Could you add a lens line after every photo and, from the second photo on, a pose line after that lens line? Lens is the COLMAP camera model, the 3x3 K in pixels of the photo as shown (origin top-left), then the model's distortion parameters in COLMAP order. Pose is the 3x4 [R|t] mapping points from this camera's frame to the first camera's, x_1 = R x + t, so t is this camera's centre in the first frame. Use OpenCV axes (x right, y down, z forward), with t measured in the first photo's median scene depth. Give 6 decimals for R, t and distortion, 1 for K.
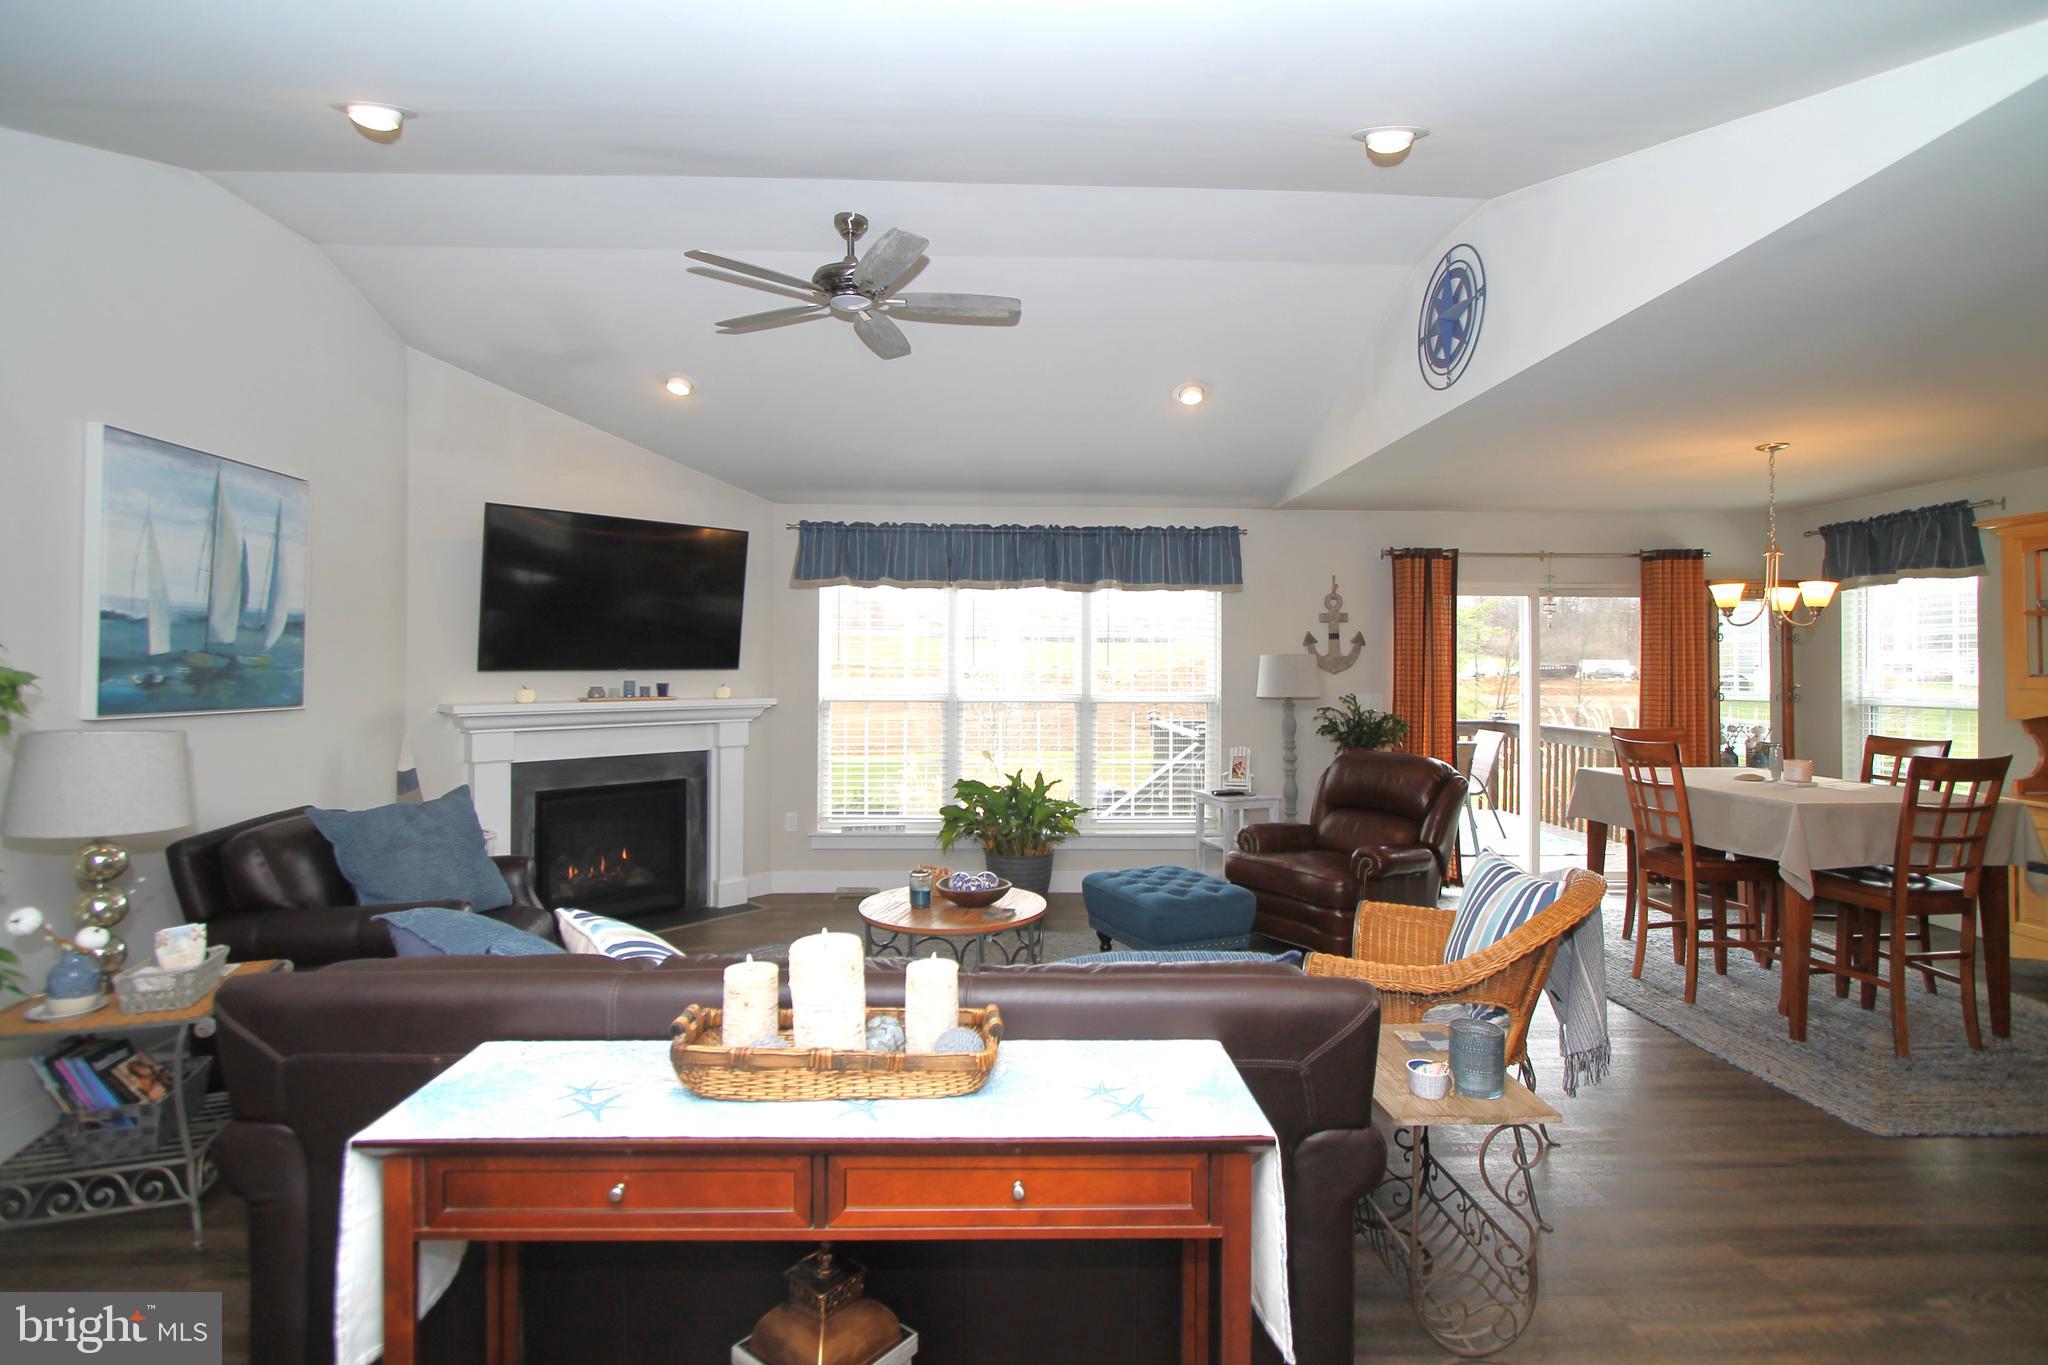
lens RADIAL K [[971.5, 0, 1018.0], [0, 971.5, 654.6], [0, 0, 1]] dist [-0.011058, 0.000993]
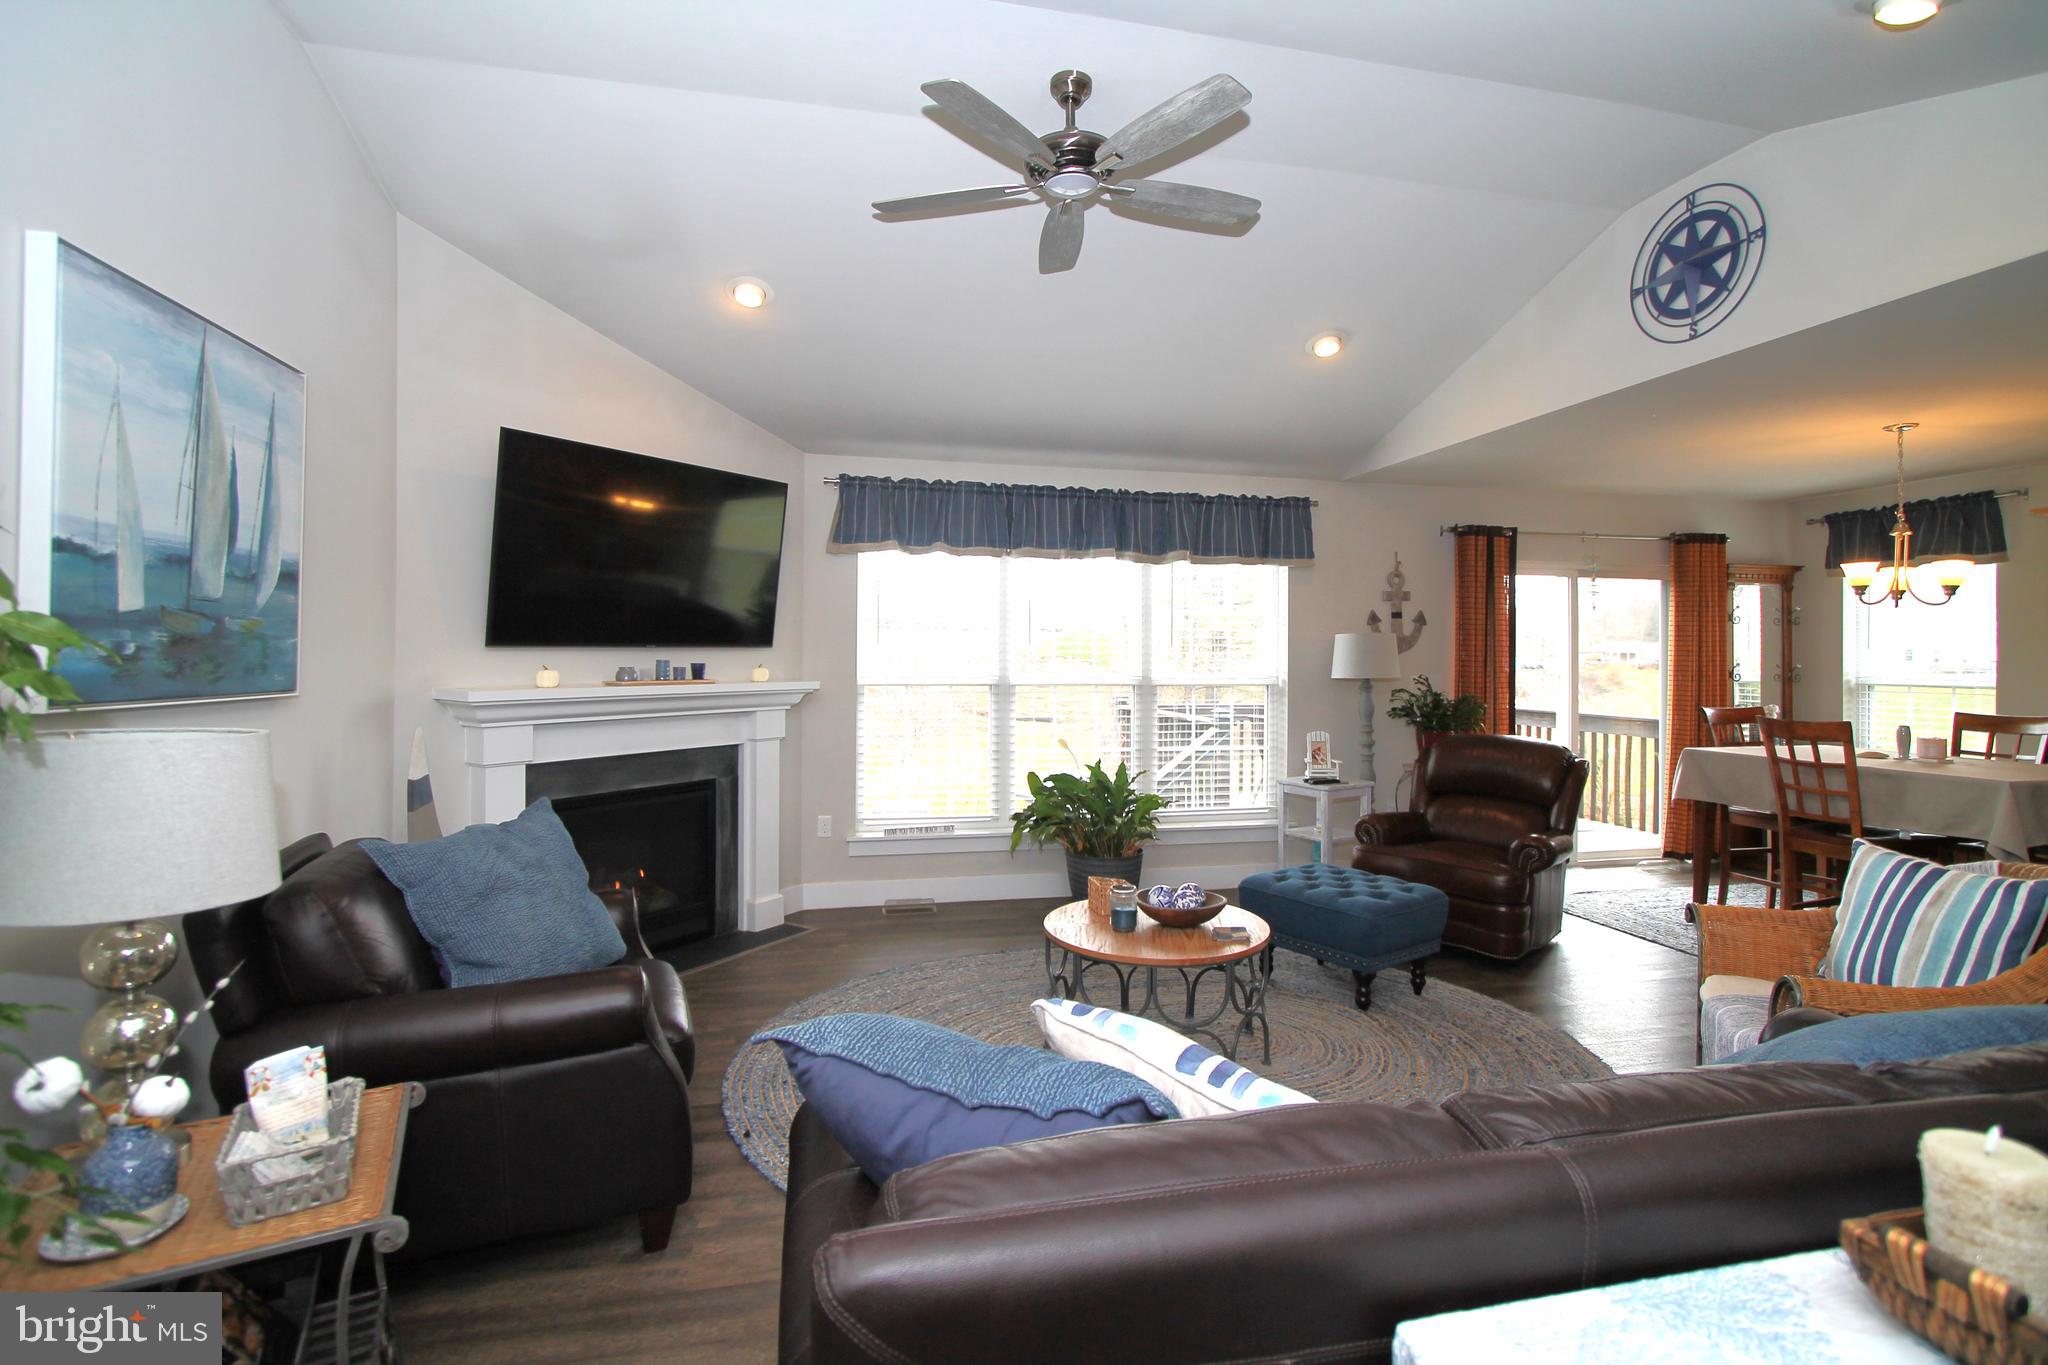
lens RADIAL K [[958.2, 0, 1017.7], [0, 958.2, 653.1], [0, 0, 1]] dist [-0.010533, 0.000089]
pose [[0.983106, 0.001902, 0.183029, -0.238579], [-0.004066, 0.999926, 0.011451, 0.010138], [-0.182993, -0.012002, 0.983041, 0.149816]]
